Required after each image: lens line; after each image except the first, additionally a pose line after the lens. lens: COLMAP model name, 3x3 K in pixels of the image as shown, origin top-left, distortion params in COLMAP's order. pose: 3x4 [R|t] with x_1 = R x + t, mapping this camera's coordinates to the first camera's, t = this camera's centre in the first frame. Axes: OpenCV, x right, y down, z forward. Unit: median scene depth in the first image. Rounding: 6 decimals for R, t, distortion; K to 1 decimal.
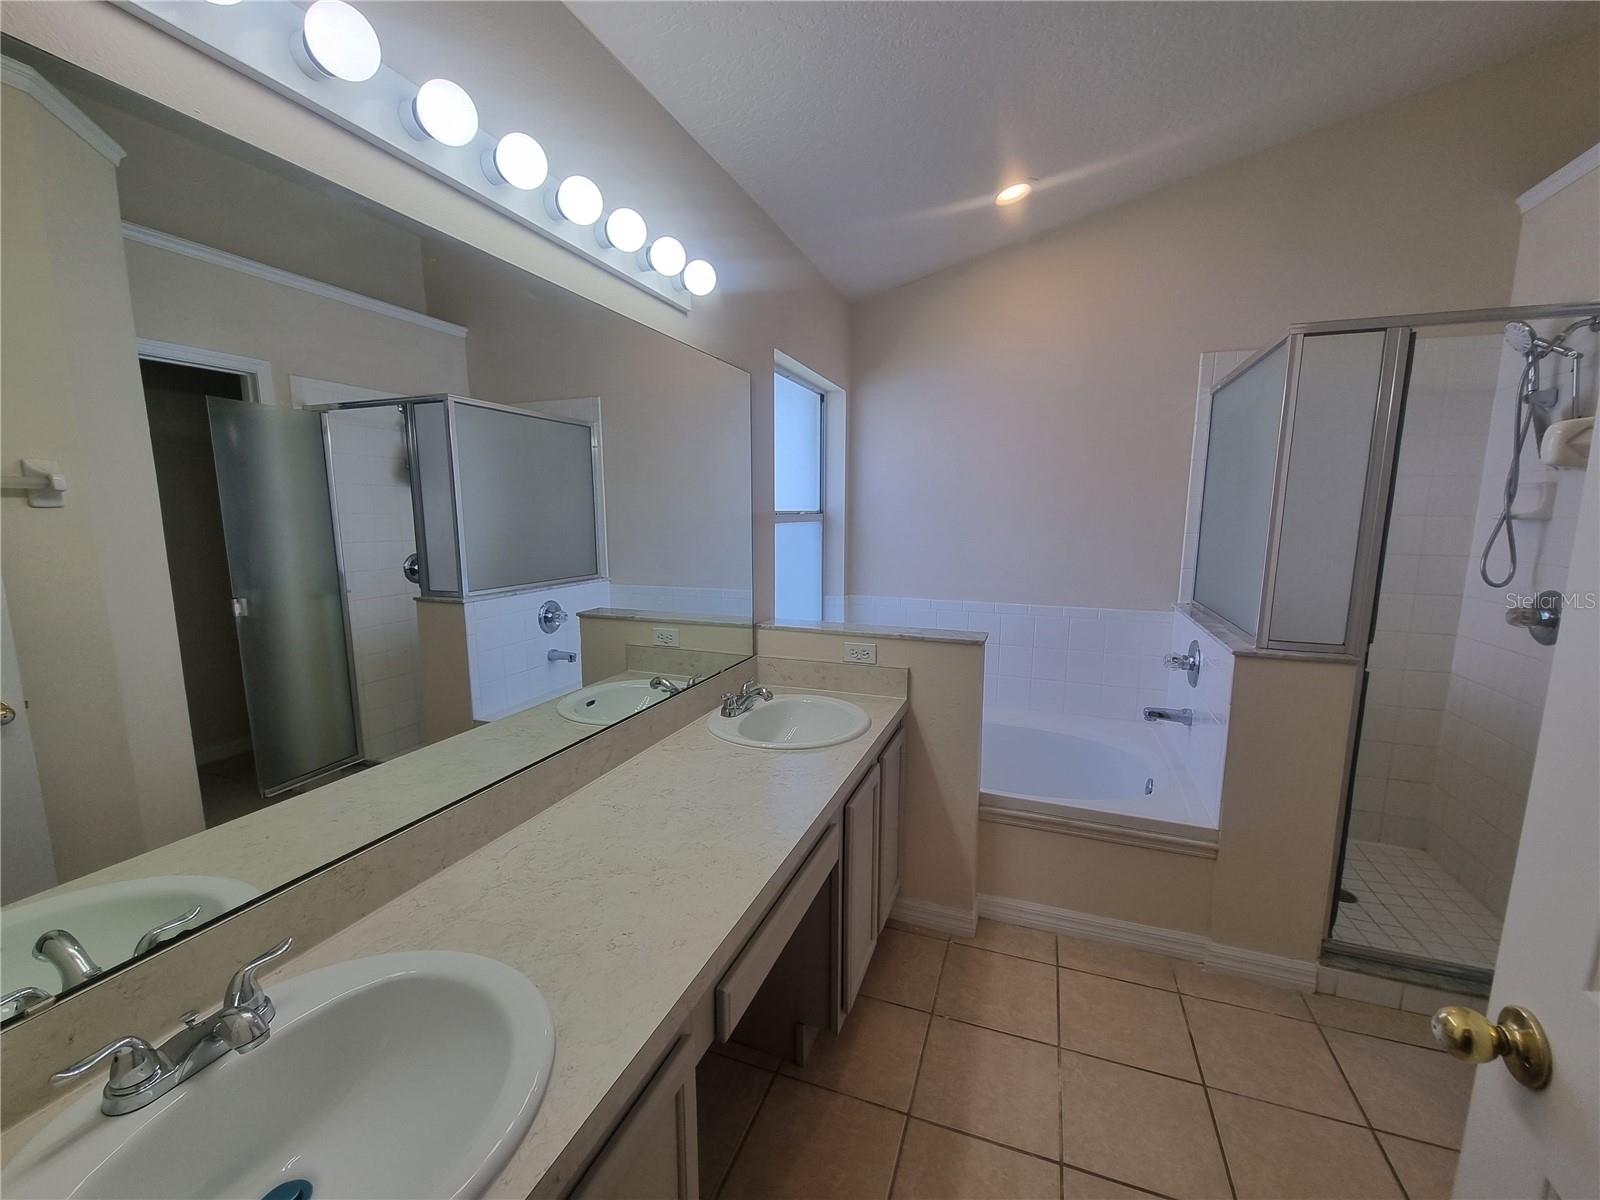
lens RADIAL K [[655.7, 0, 801.7], [0, 655.7, 605.1], [0, 0, 1]] dist [0.001471, -0.001484]
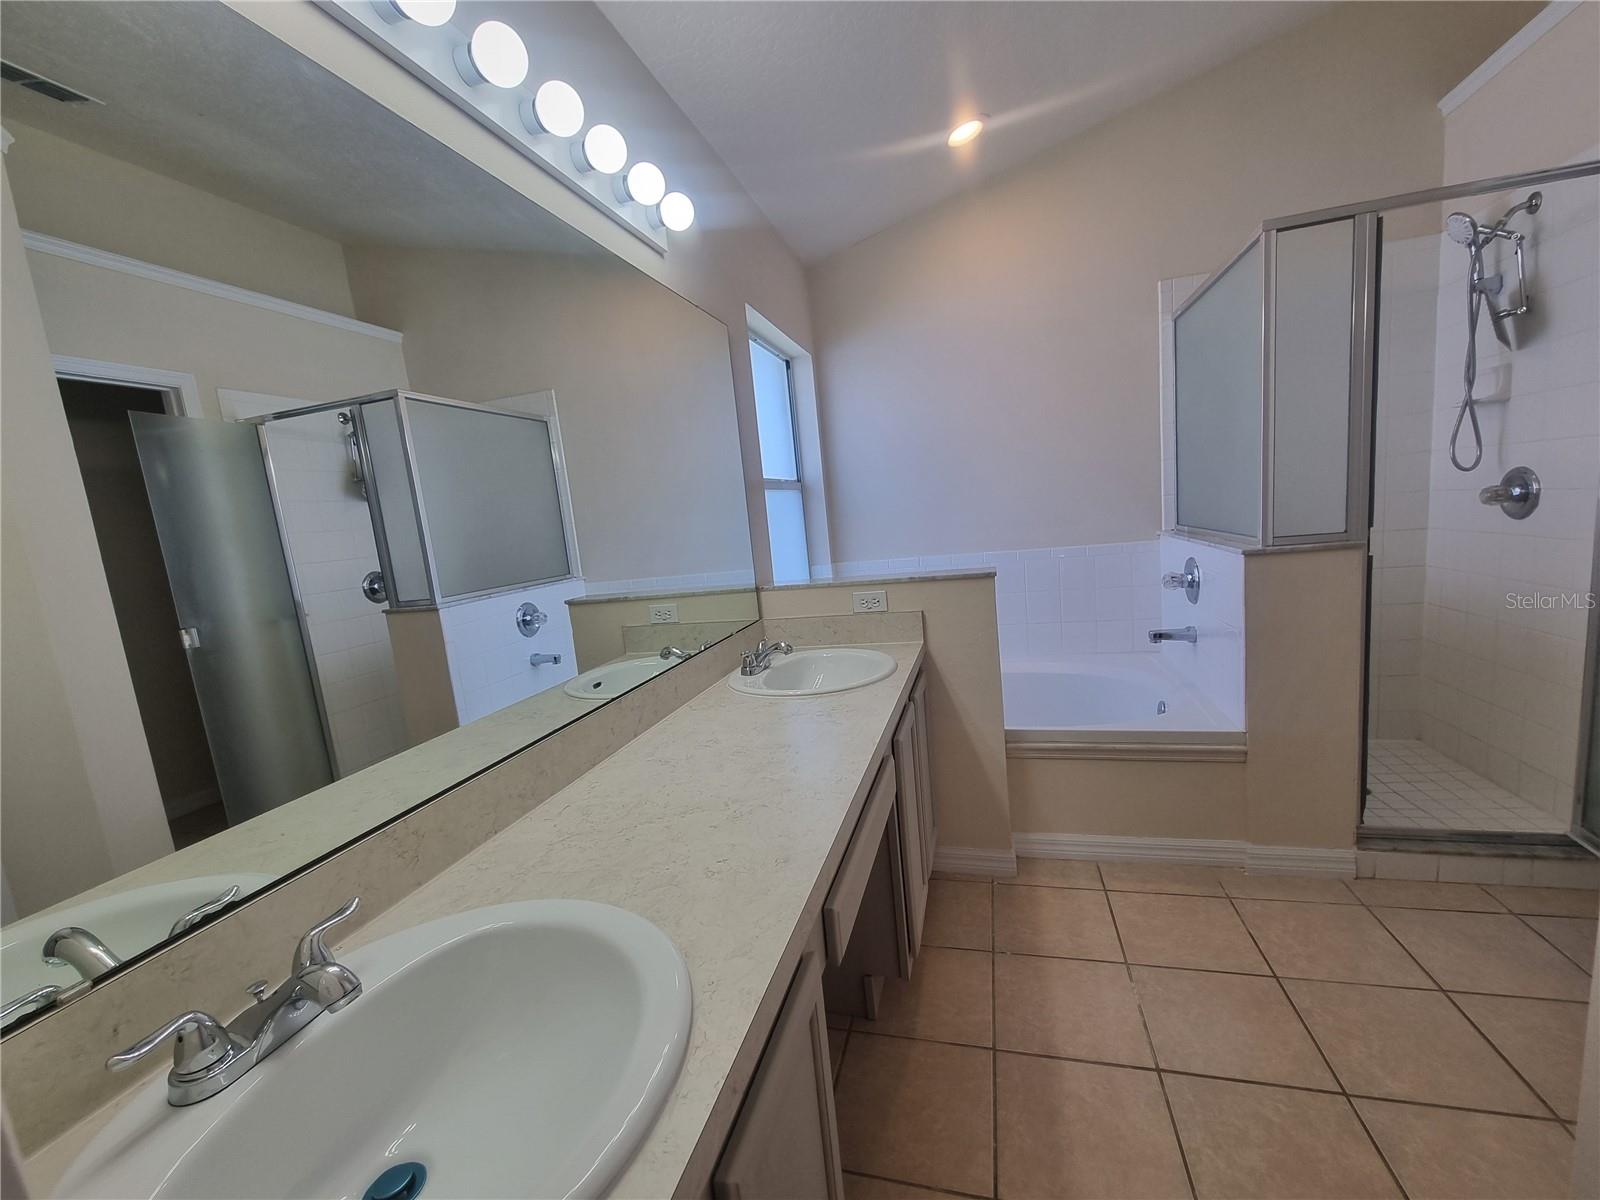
lens RADIAL K [[655.7, 0, 801.3], [0, 655.7, 605.1], [0, 0, 1]] dist [0.001471, -0.001484]
pose [[0.991685, -0.110839, 0.065394, -0.082083], [0.111388, 0.993765, -0.004798, 0.075692], [-0.064454, 0.012042, 0.997848, 0.035573]]
